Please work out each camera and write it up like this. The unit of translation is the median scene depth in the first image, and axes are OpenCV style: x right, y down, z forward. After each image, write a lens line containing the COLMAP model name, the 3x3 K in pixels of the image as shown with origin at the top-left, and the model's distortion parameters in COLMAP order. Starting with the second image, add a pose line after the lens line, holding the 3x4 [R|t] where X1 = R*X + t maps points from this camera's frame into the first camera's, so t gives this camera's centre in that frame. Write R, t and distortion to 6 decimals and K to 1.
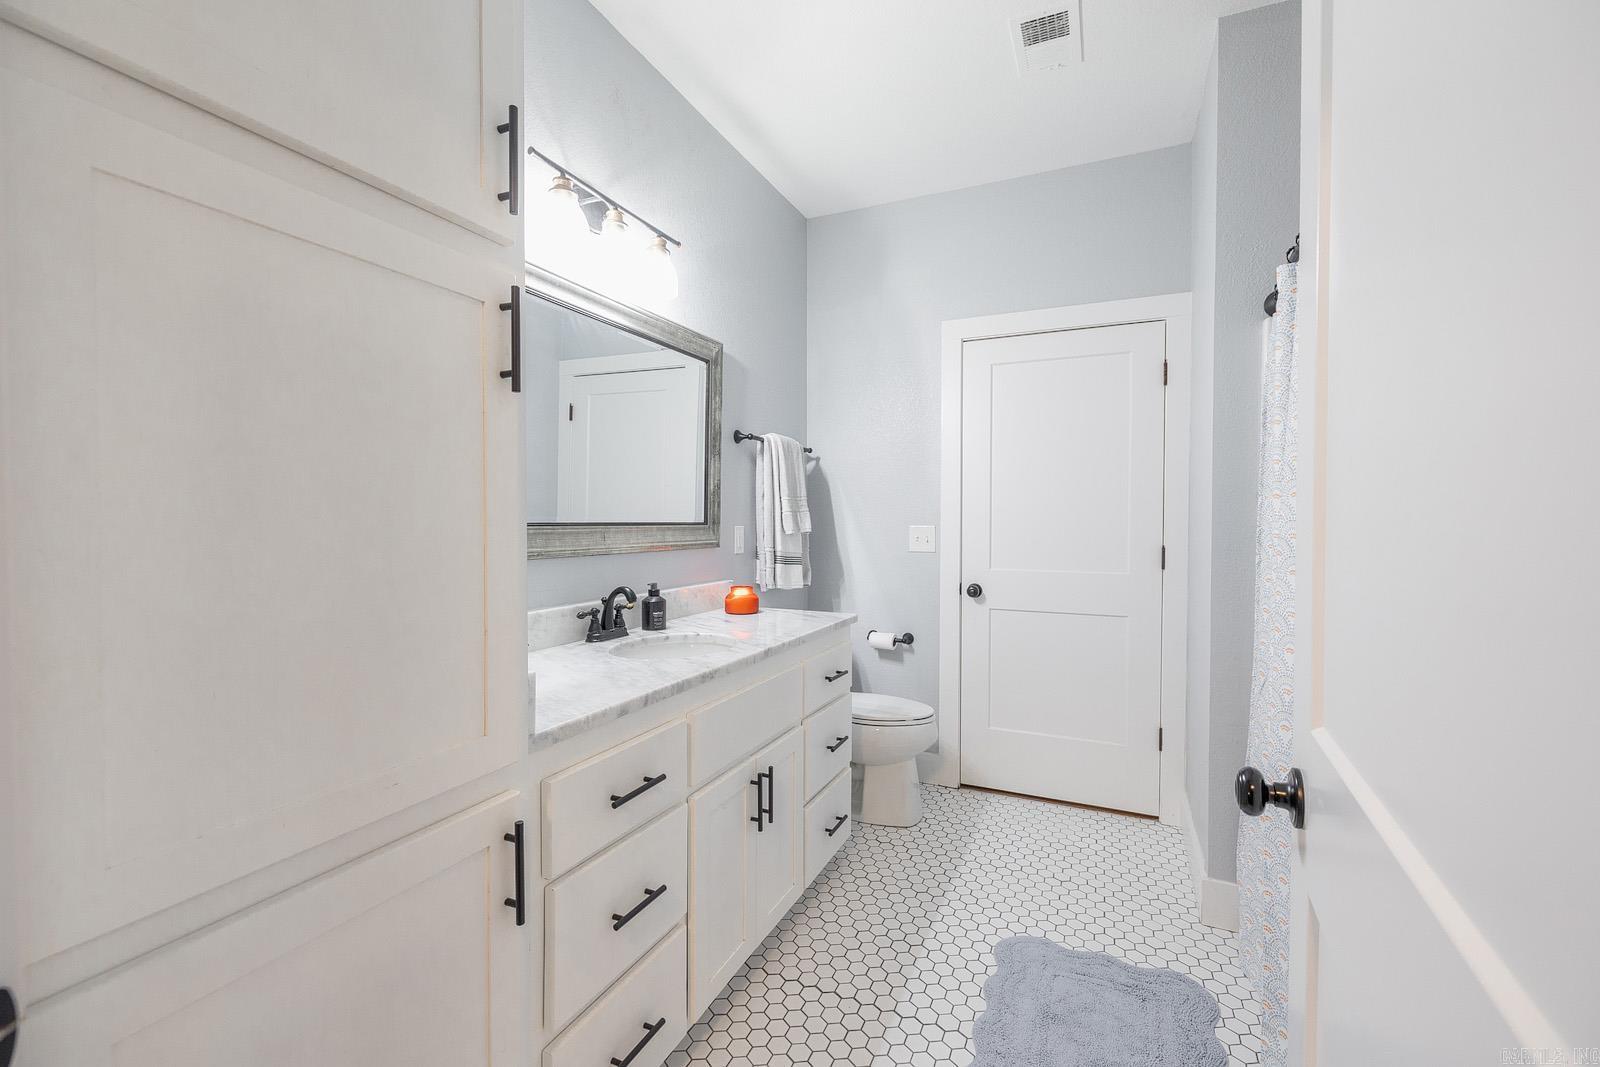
lens RADIAL K [[675.1, 0, 810.4], [0, 675.1, 530.8], [0, 0, 1]] dist [-0.004180, 0.000984]
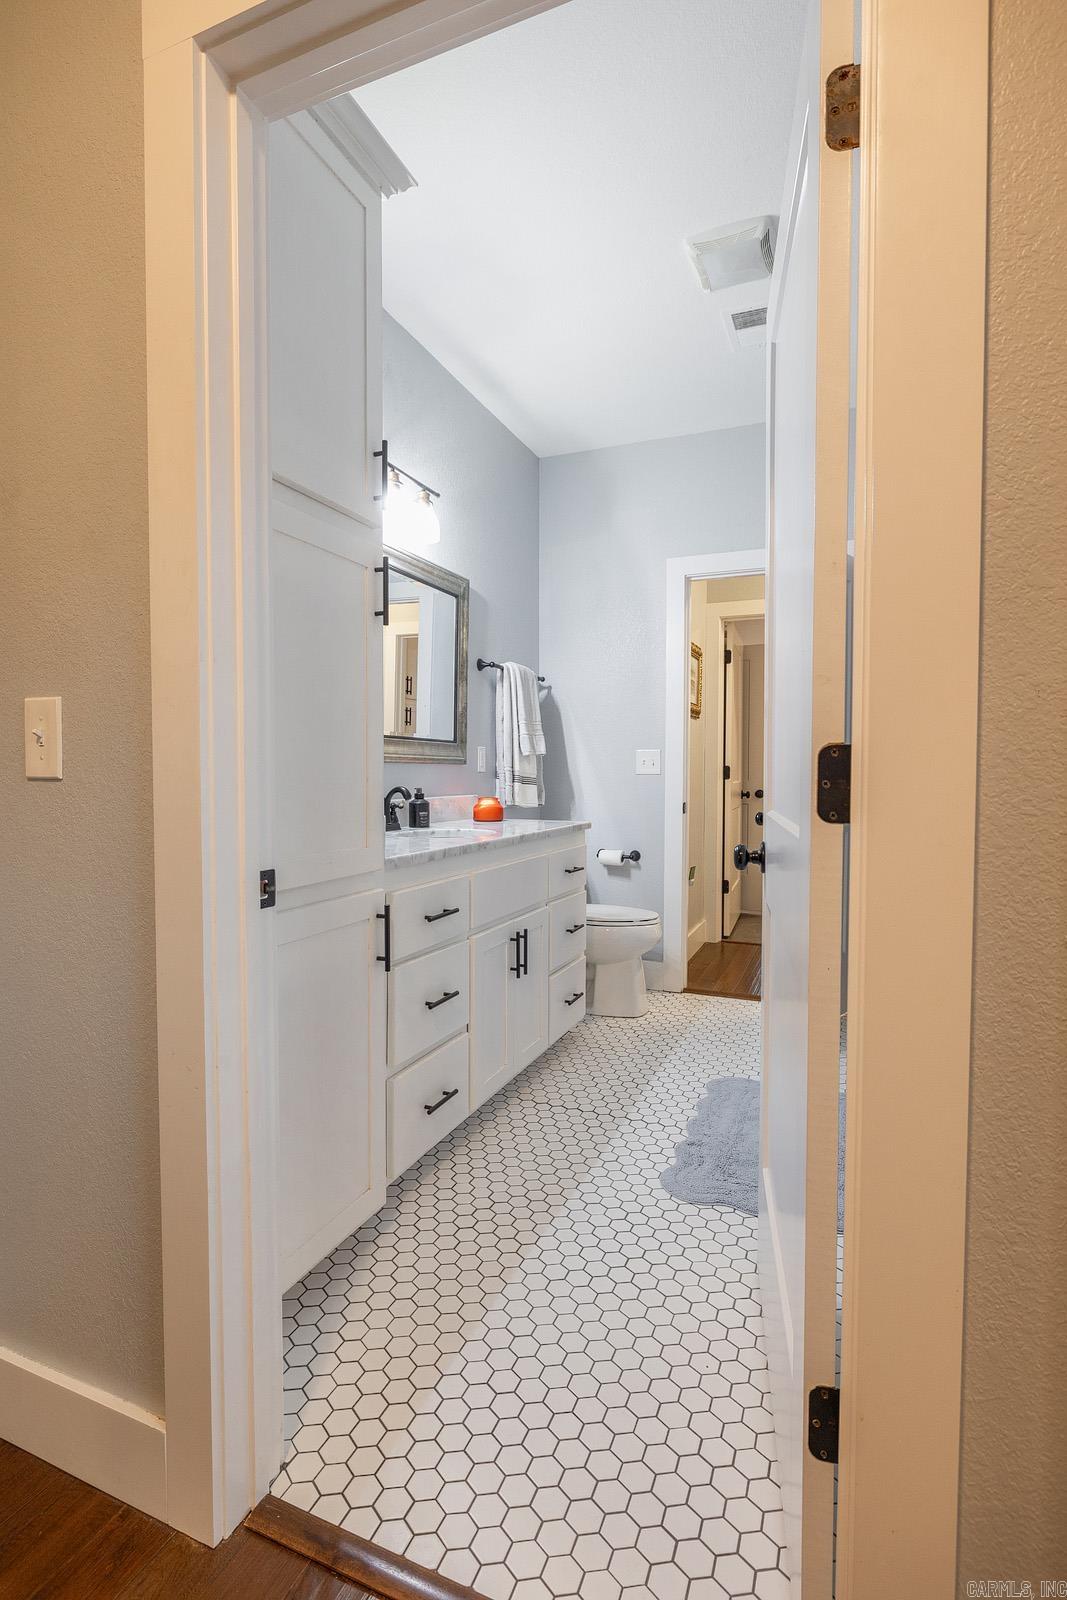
lens RADIAL K [[837.9, 0, 535.4], [0, 837.9, 805.3], [0, 0, 1]] dist [-0.022353, -0.000441]
pose [[0.999539, 0.000166, 0.030373, -0.067743], [-0.000570, 0.999912, 0.013291, 0.079131], [-0.030368, -0.013302, 0.999450, -0.407248]]
